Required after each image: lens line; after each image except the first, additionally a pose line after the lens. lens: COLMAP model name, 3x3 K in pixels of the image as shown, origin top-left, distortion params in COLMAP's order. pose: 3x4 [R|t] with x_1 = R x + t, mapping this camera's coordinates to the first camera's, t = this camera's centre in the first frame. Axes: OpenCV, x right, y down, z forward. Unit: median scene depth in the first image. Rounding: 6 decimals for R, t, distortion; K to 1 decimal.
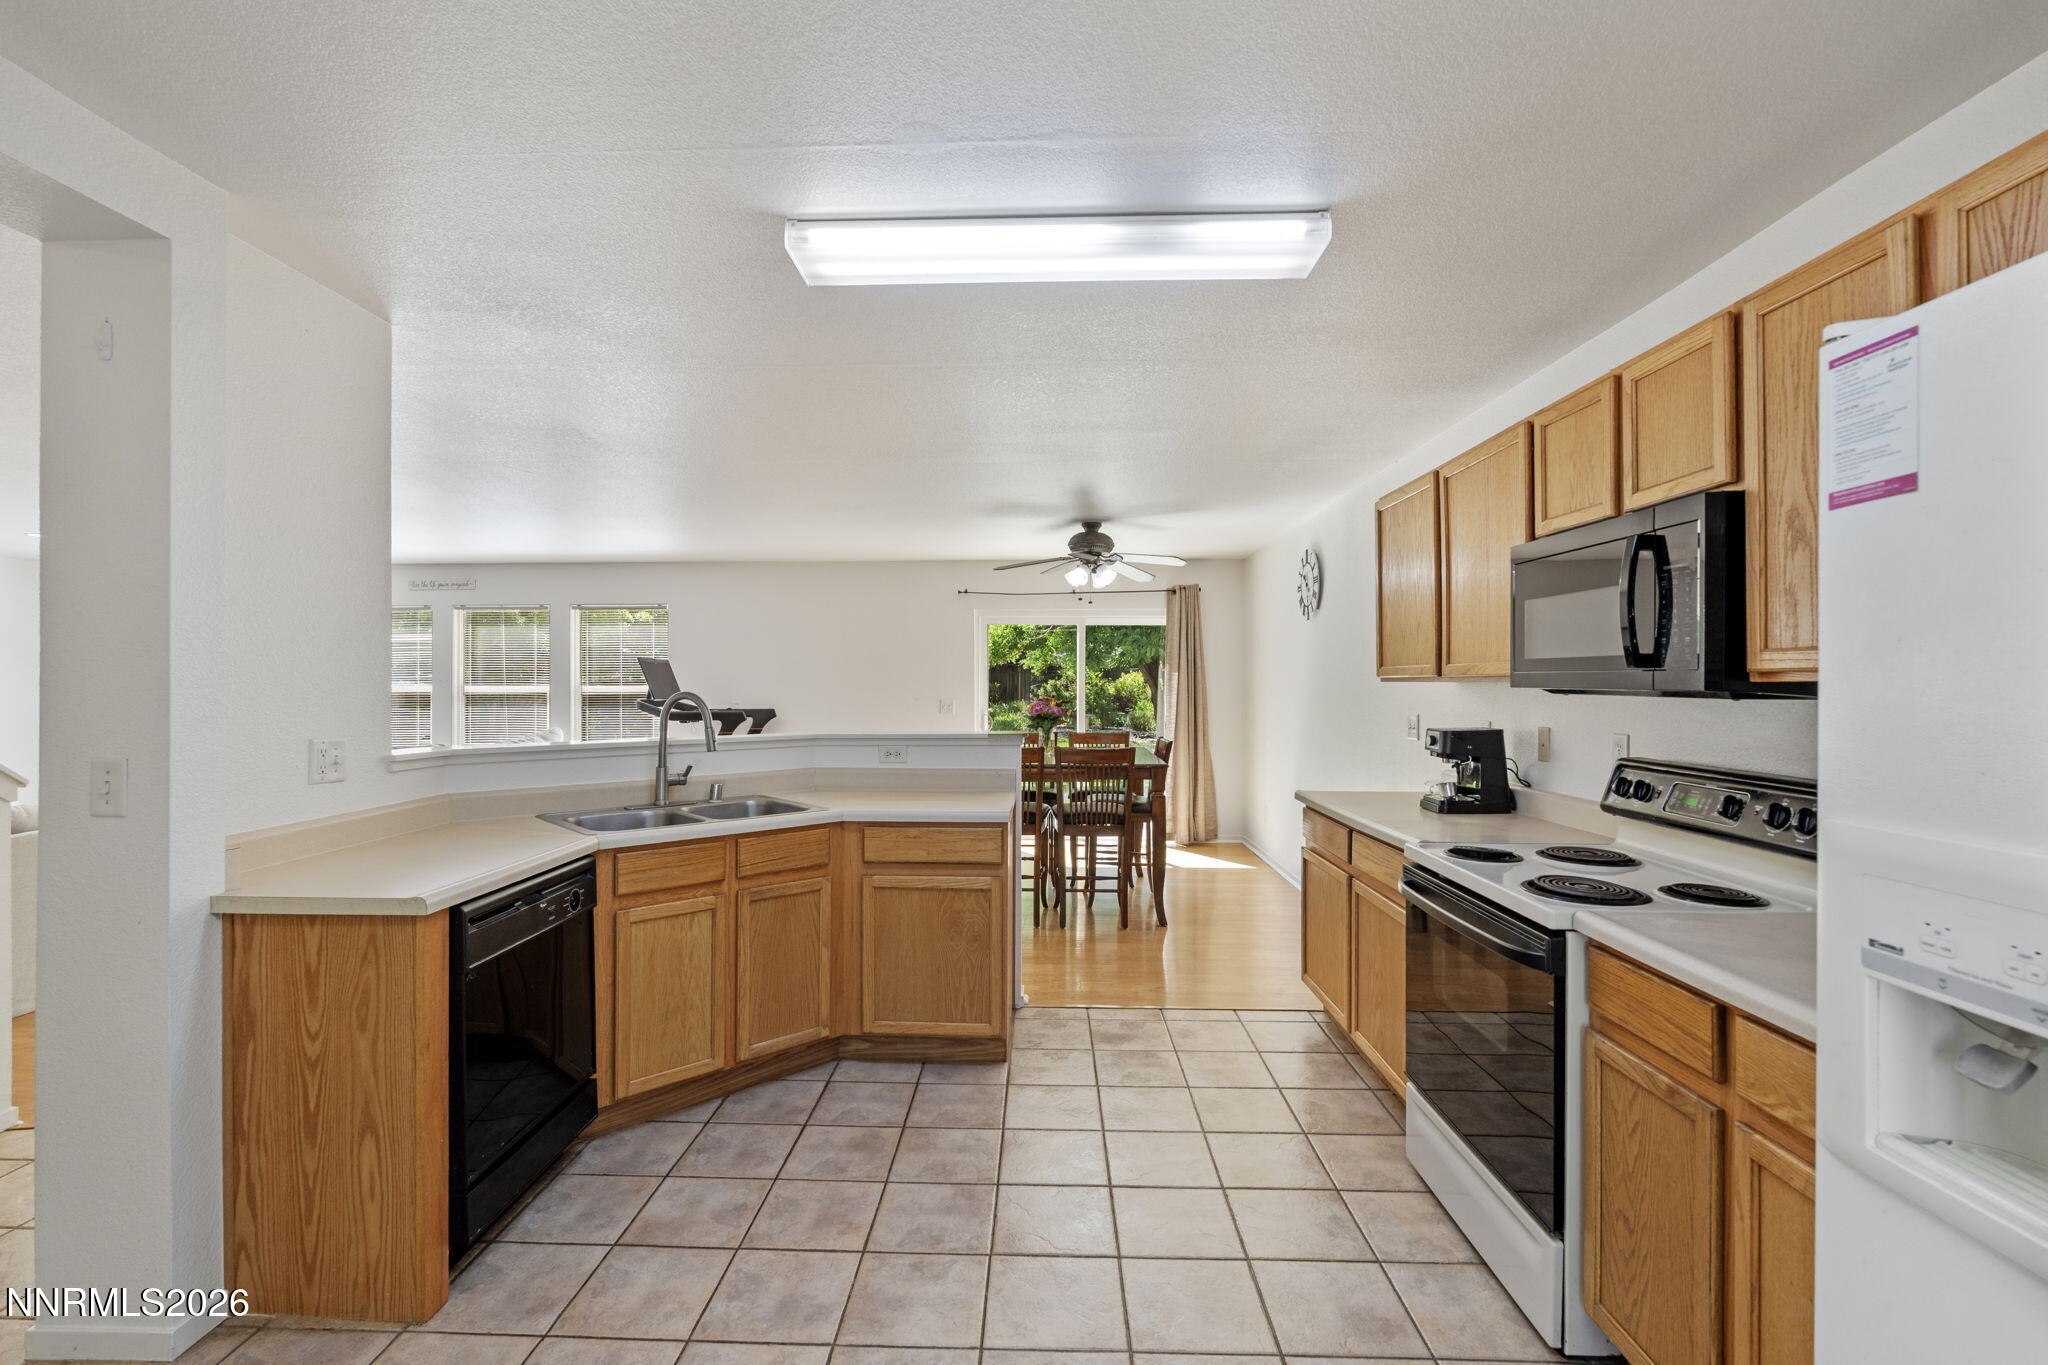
lens RADIAL K [[910.7, 0, 1013.8], [0, 910.7, 679.3], [0, 0, 1]] dist [-0.002036, 0.000004]
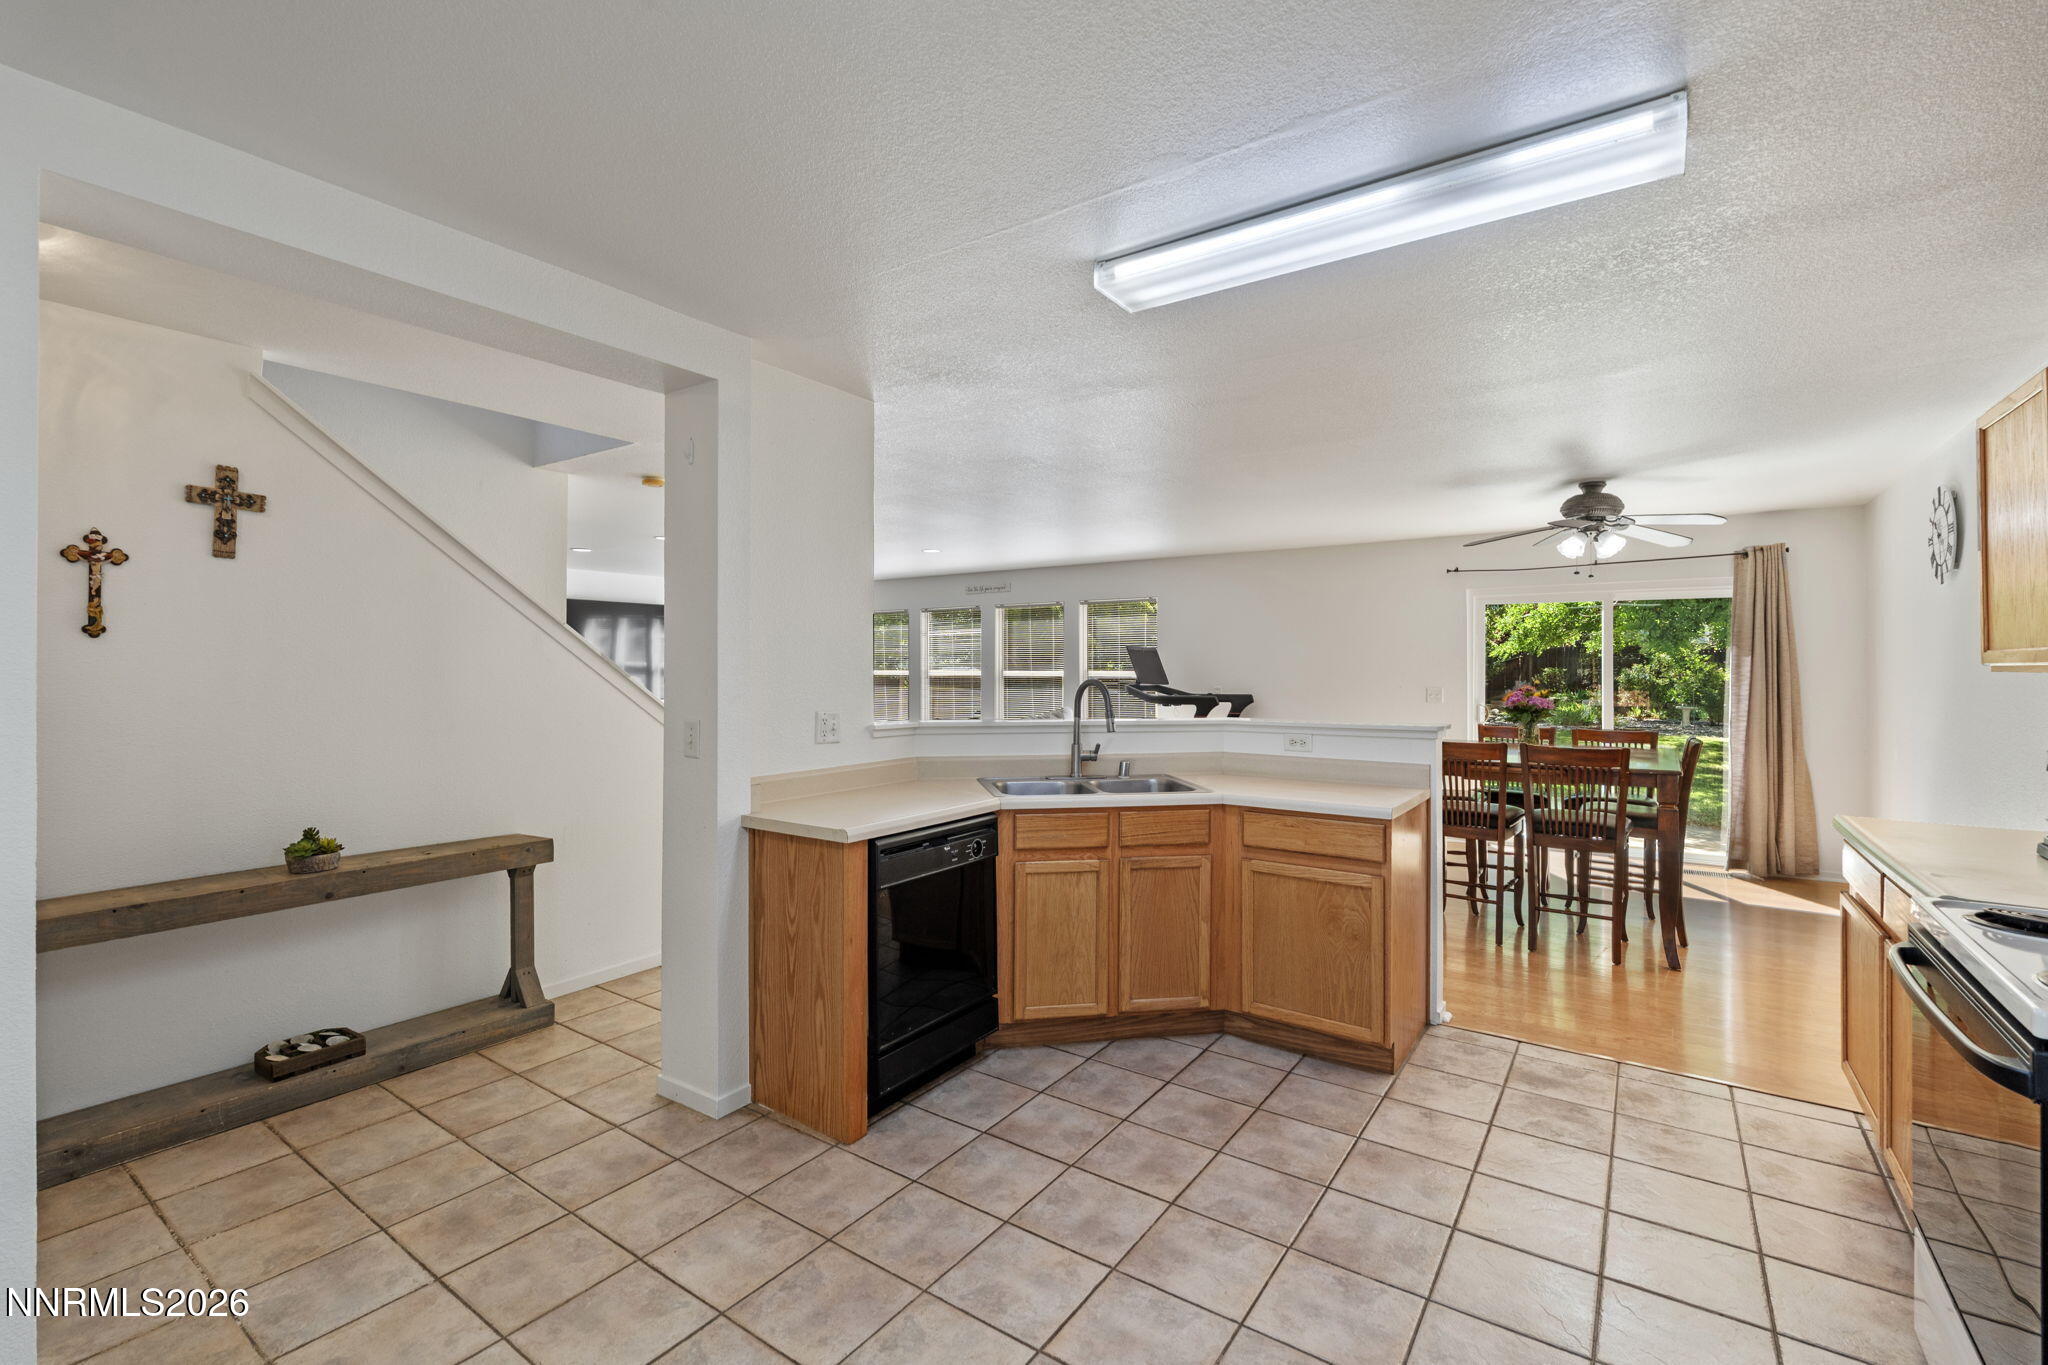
lens RADIAL K [[902.4, 0, 1020.4], [0, 902.4, 661.9], [0, 0, 1]] dist [-0.000606, 0.000157]
pose [[0.838778, -0.001977, -0.544470, 0.188752], [0.000855, 0.999997, -0.002313, -0.004935], [0.544473, 0.001475, 0.838777, 0.007180]]
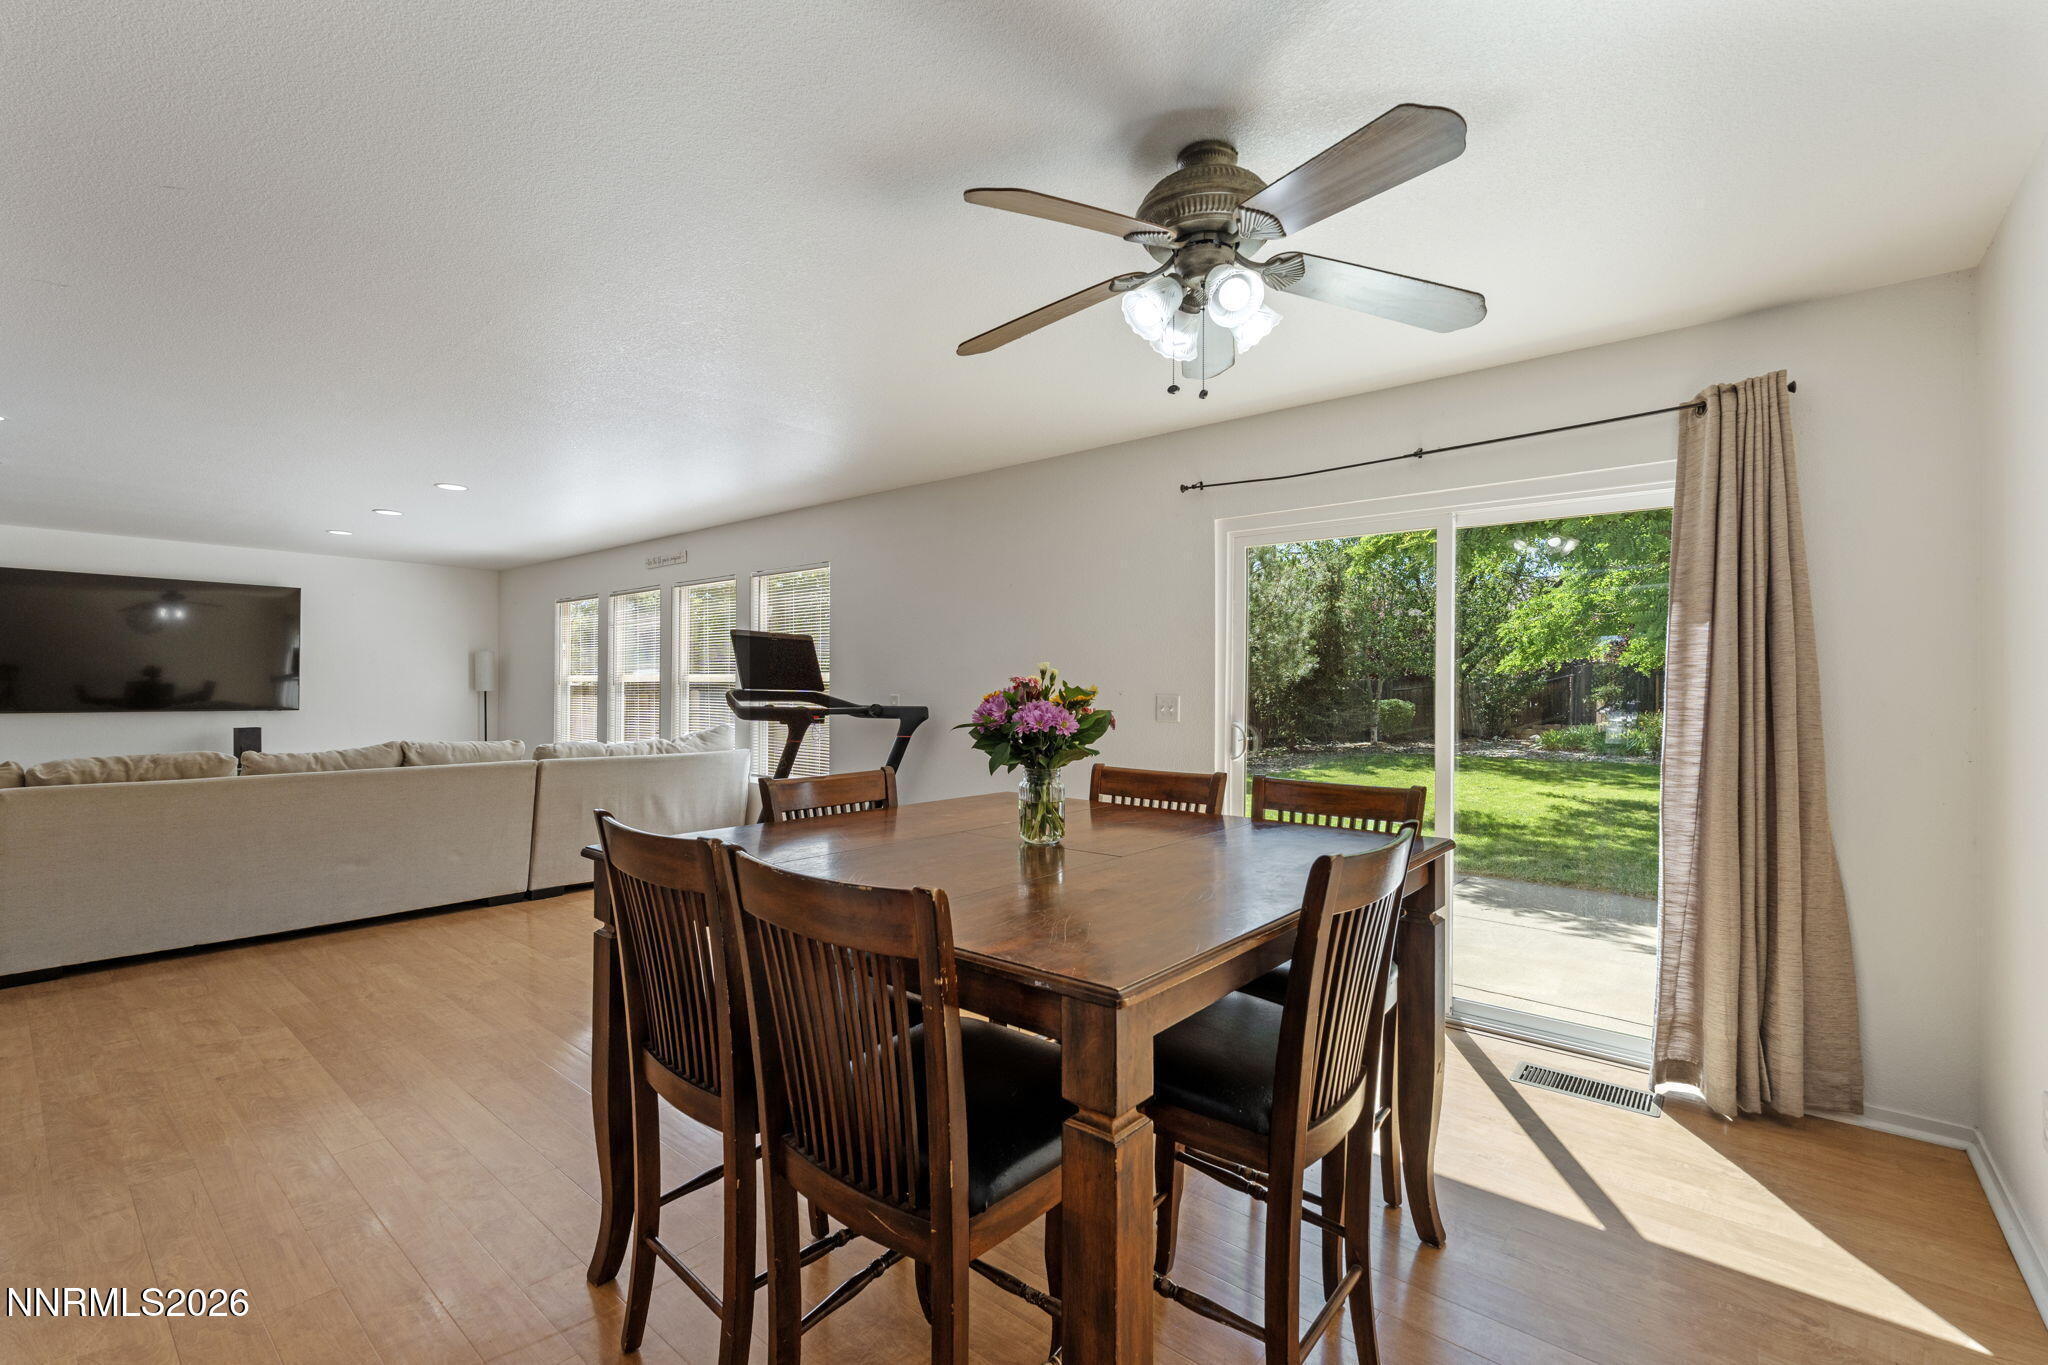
lens RADIAL K [[878.7, 0, 1024.0], [0, 878.7, 682.5], [0, 0, 1]] dist [-0.000370, 0.000068]
pose [[0.791386, 0.002041, -0.611313, 0.448151], [-0.004733, 0.999985, -0.002789, 0.043987], [0.611298, 0.005101, 0.791384, 1.402733]]
